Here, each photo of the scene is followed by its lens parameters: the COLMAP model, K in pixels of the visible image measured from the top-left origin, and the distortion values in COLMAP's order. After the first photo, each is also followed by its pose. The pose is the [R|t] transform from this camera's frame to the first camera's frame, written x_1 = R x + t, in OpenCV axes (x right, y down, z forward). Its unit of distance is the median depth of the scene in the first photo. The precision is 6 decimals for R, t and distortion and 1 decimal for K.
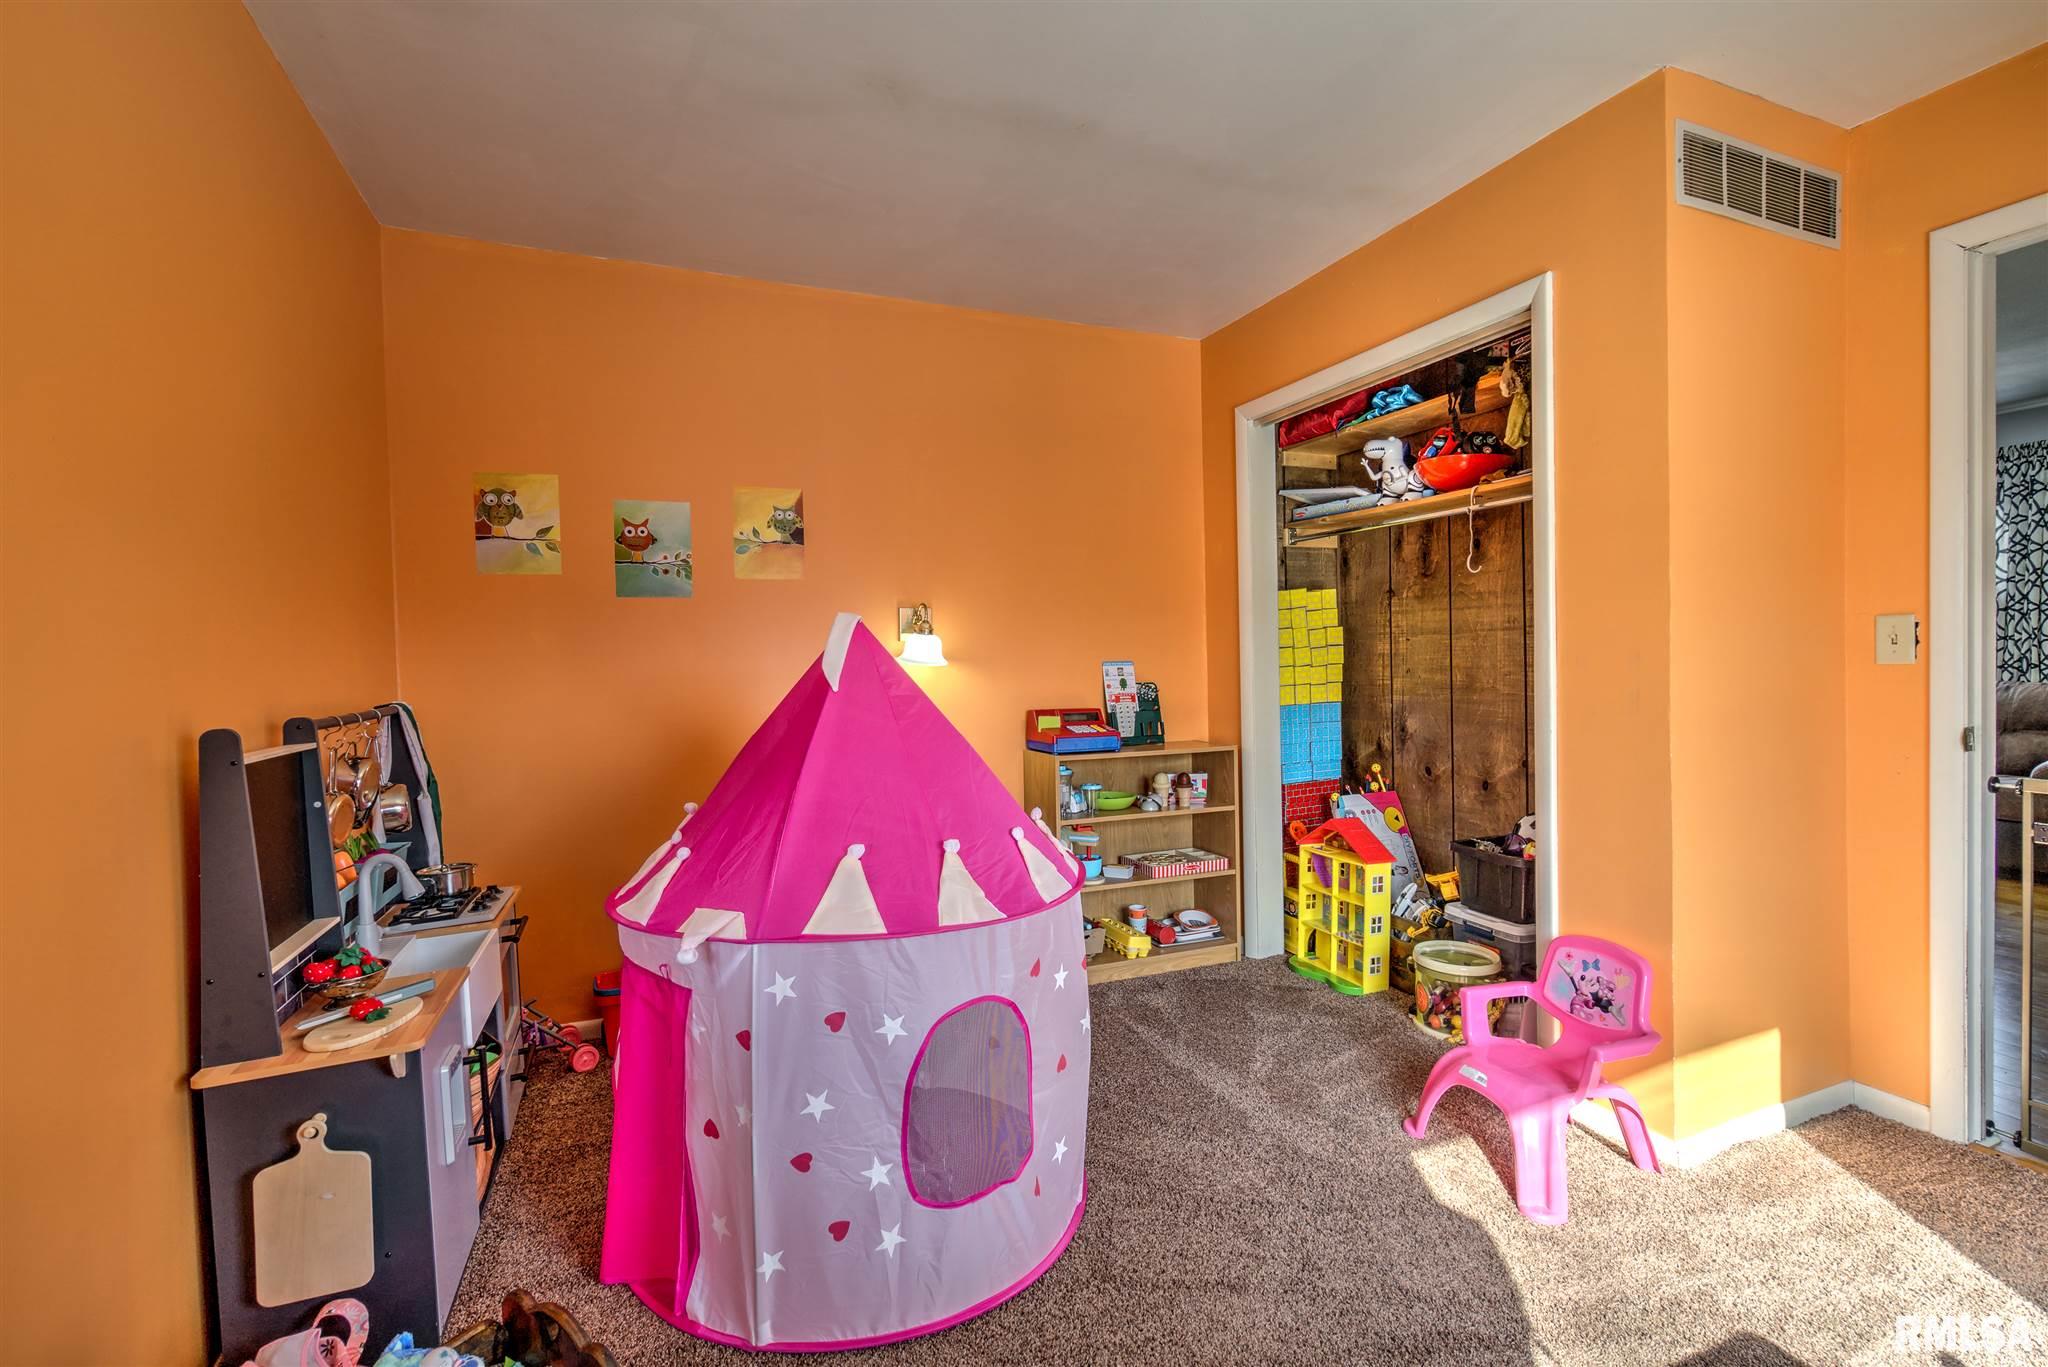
lens RADIAL K [[934.6, 0, 1026.5], [0, 934.6, 648.5], [0, 0, 1]] dist [-0.003208, 0.000062]
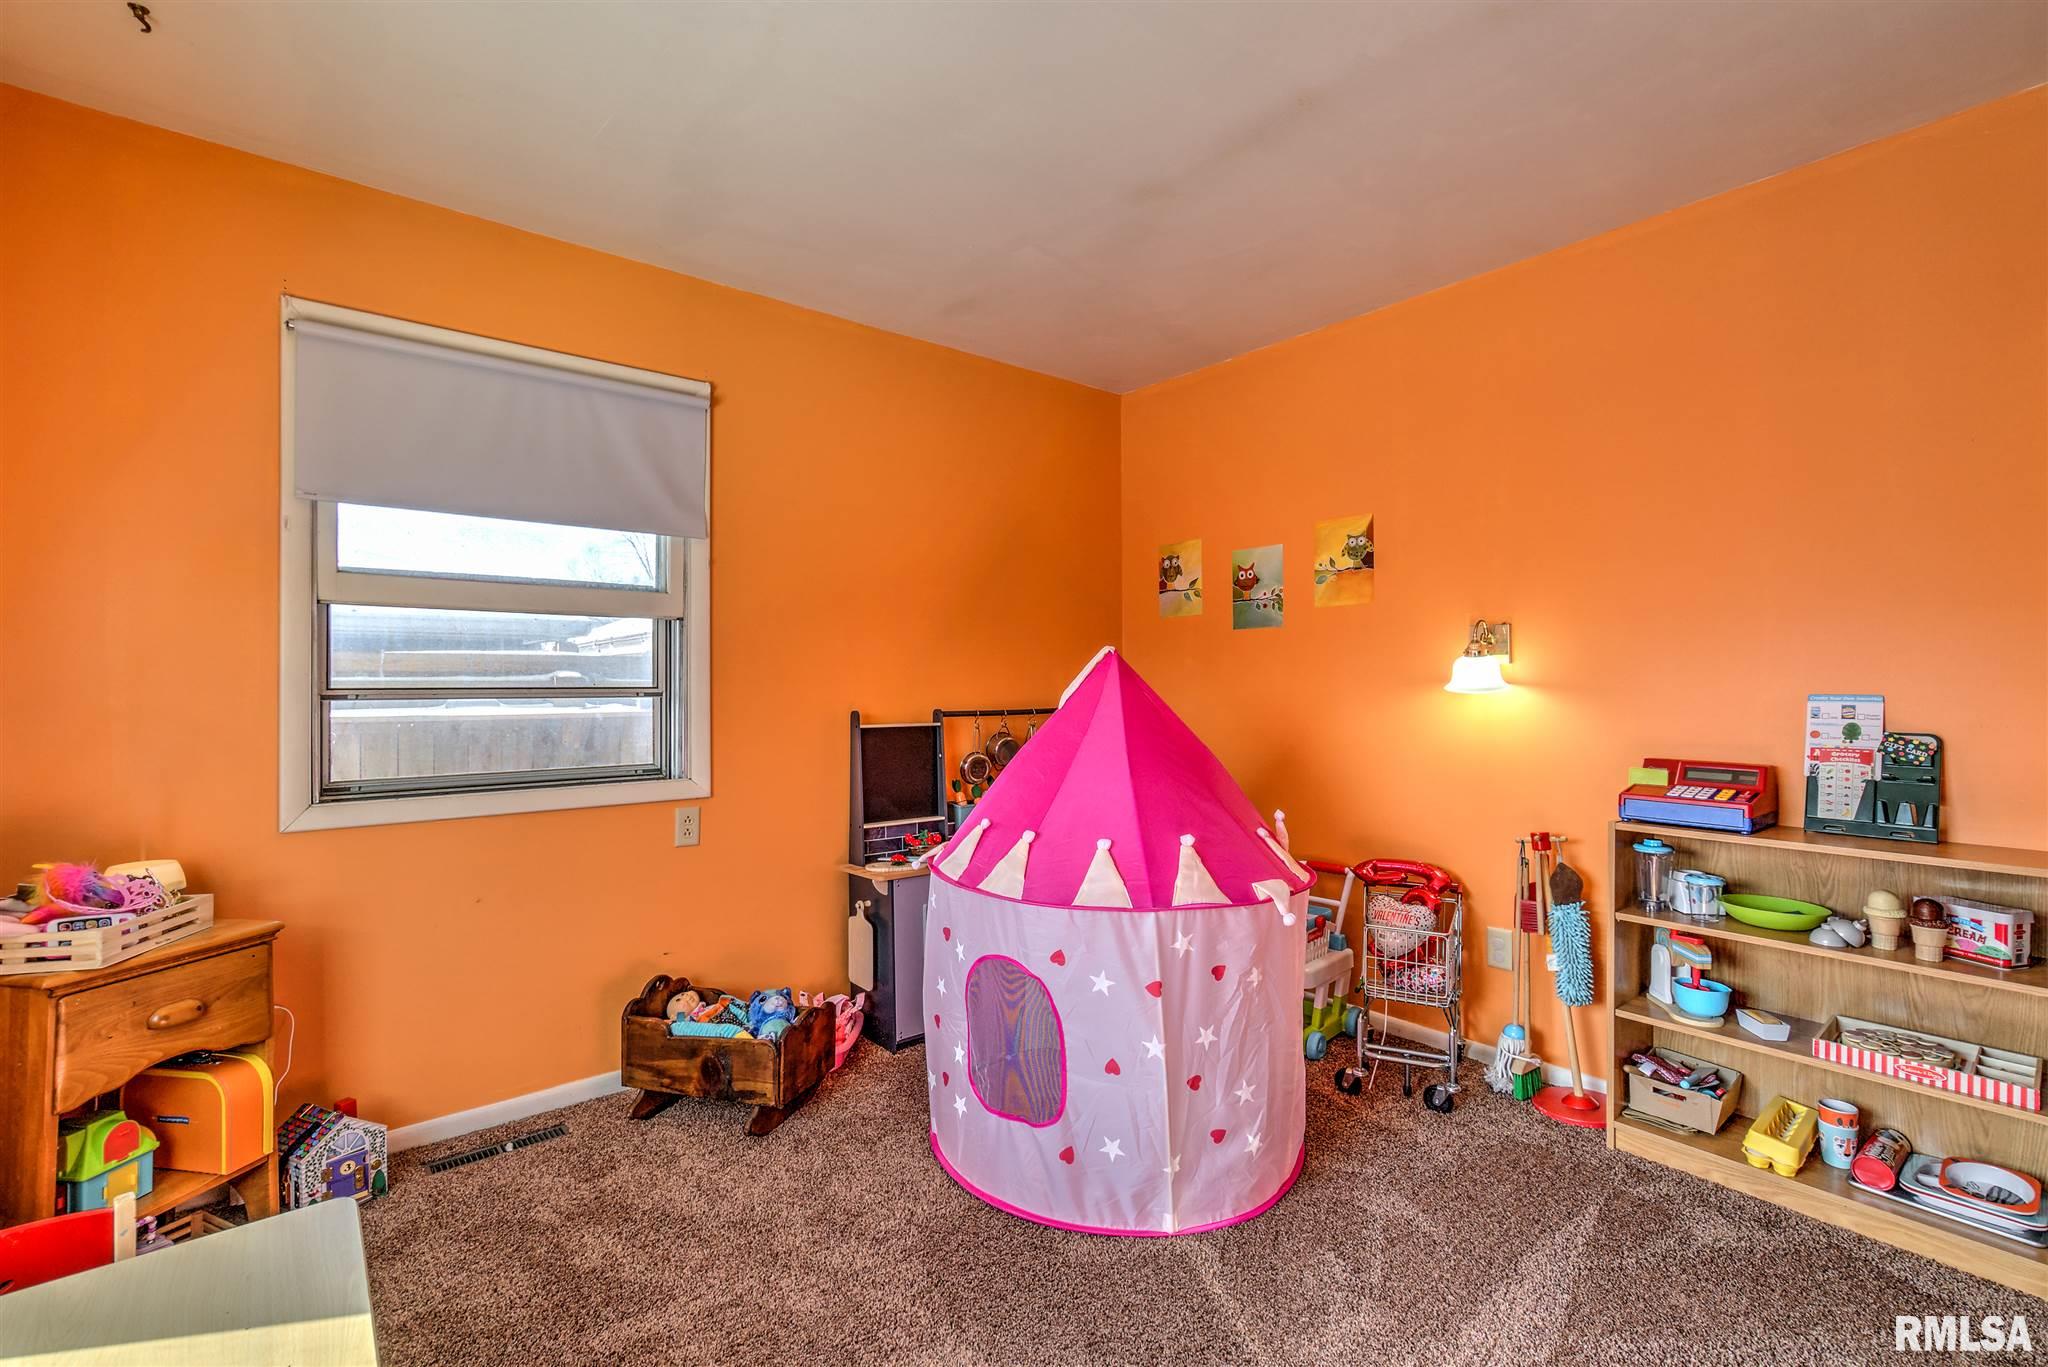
lens RADIAL K [[934.6, 0, 1026.5], [0, 934.6, 648.5], [0, 0, 1]] dist [-0.003208, 0.000062]
pose [[0.260236, -0.017554, -0.965385, 0.646778], [0.003119, 0.999845, -0.017340, -0.008675], [0.965540, 0.001501, 0.260251, 0.388435]]
